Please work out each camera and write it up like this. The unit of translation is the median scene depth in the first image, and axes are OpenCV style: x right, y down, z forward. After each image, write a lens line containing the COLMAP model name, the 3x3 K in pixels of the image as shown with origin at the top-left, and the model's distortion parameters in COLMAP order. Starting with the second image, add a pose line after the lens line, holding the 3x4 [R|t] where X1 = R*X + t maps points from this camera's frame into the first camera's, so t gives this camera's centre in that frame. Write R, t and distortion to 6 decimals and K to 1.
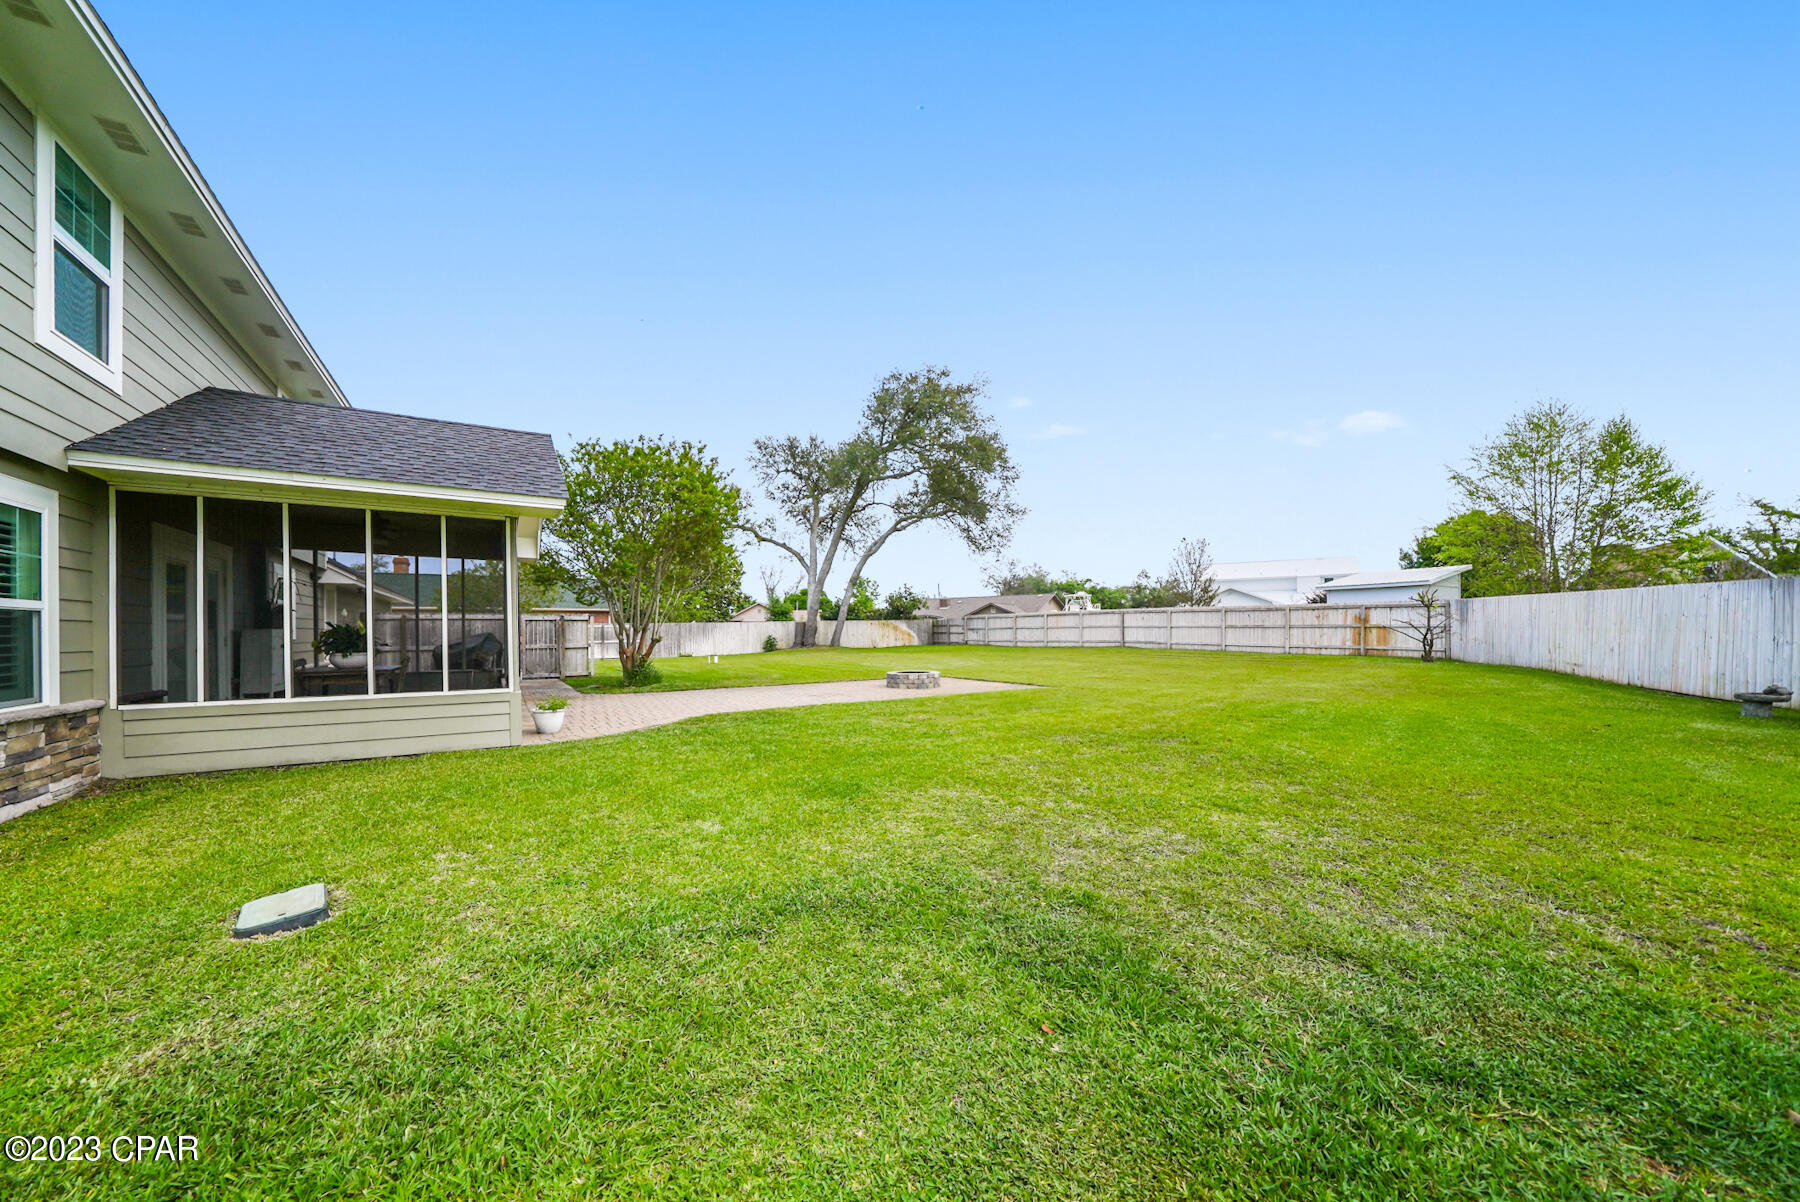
lens RADIAL K [[634.6, 0, 894.1], [0, 634.6, 627.9], [0, 0, 1]] dist [-0.012551, -0.000013]
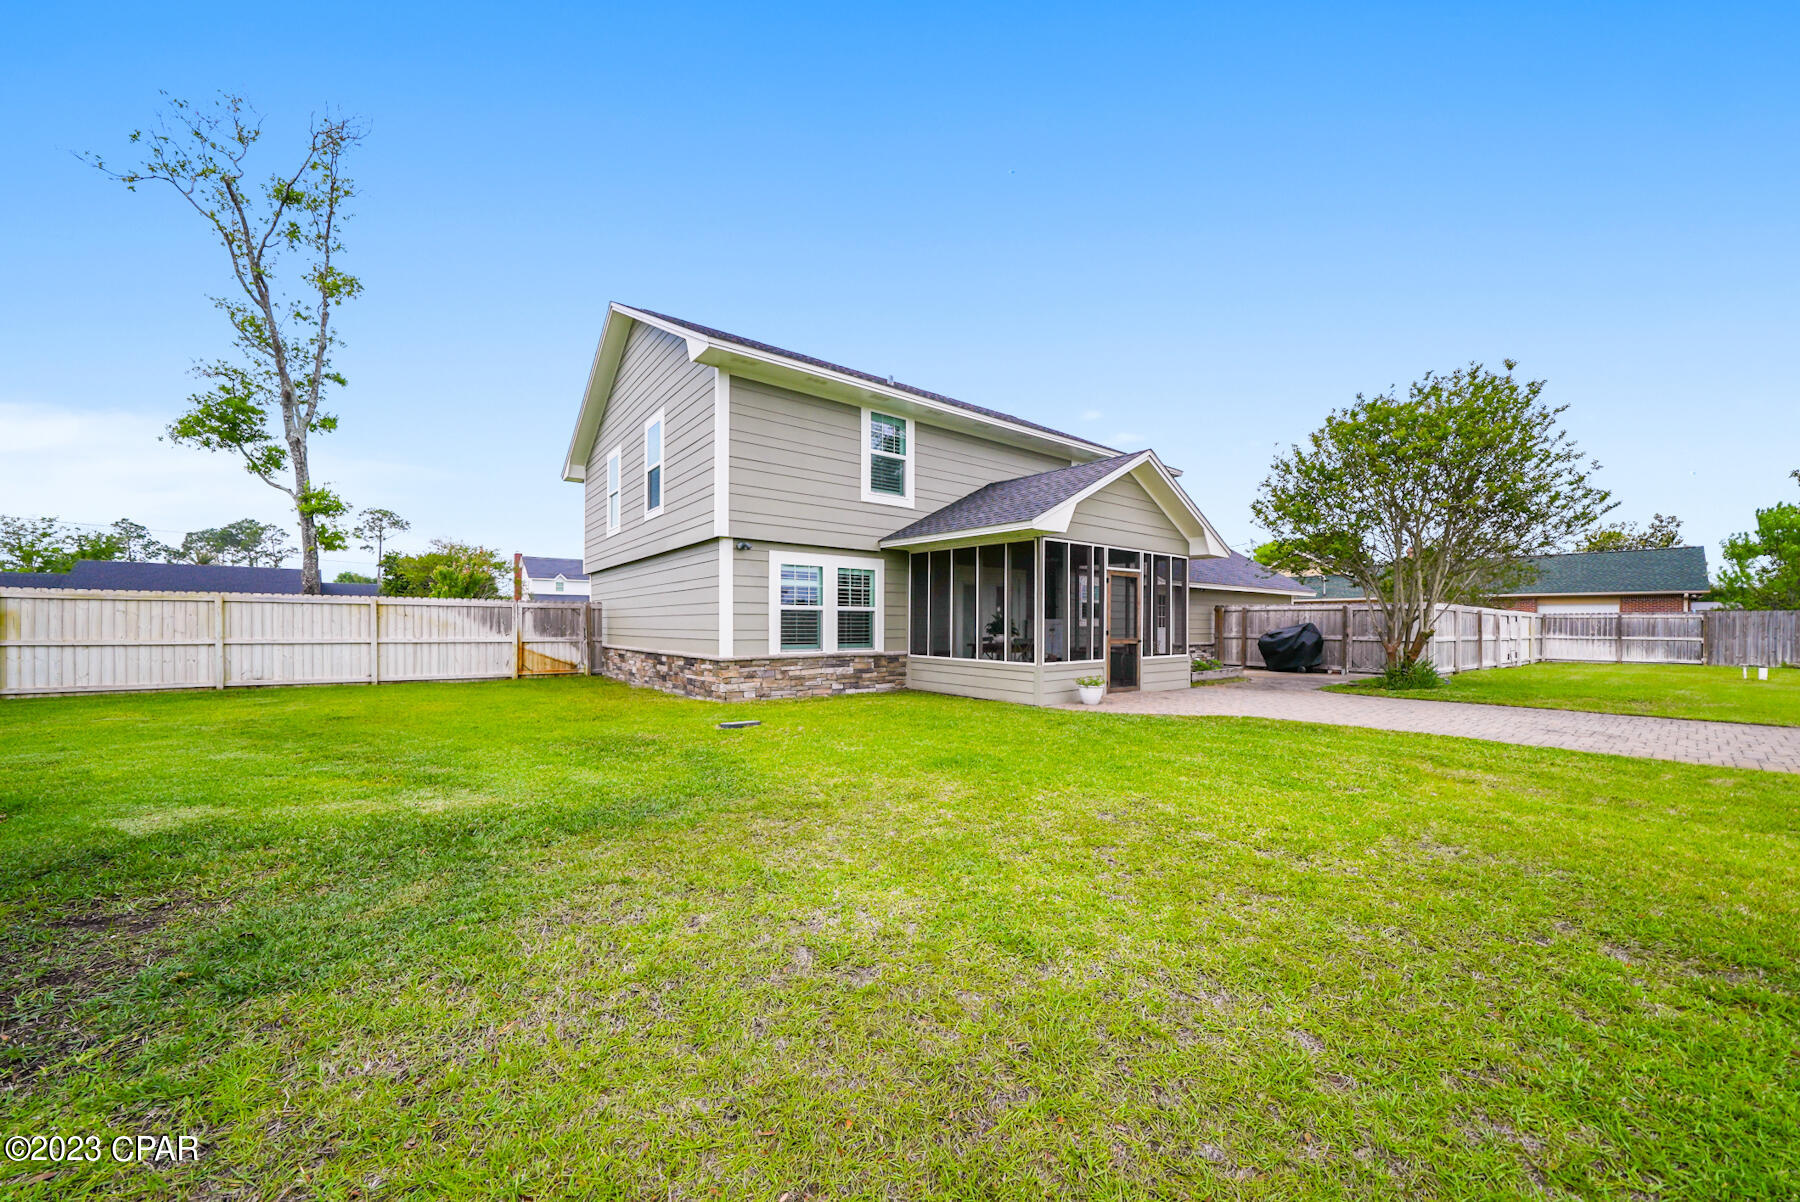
lens RADIAL K [[634.6, 0, 894.1], [0, 634.6, 627.9], [0, 0, 1]] dist [-0.012551, -0.000013]
pose [[0.095398, 0.015930, -0.995312, 0.918376], [-0.000223, 0.999872, 0.015982, -0.002009], [0.995439, -0.001302, 0.095390, 0.731695]]
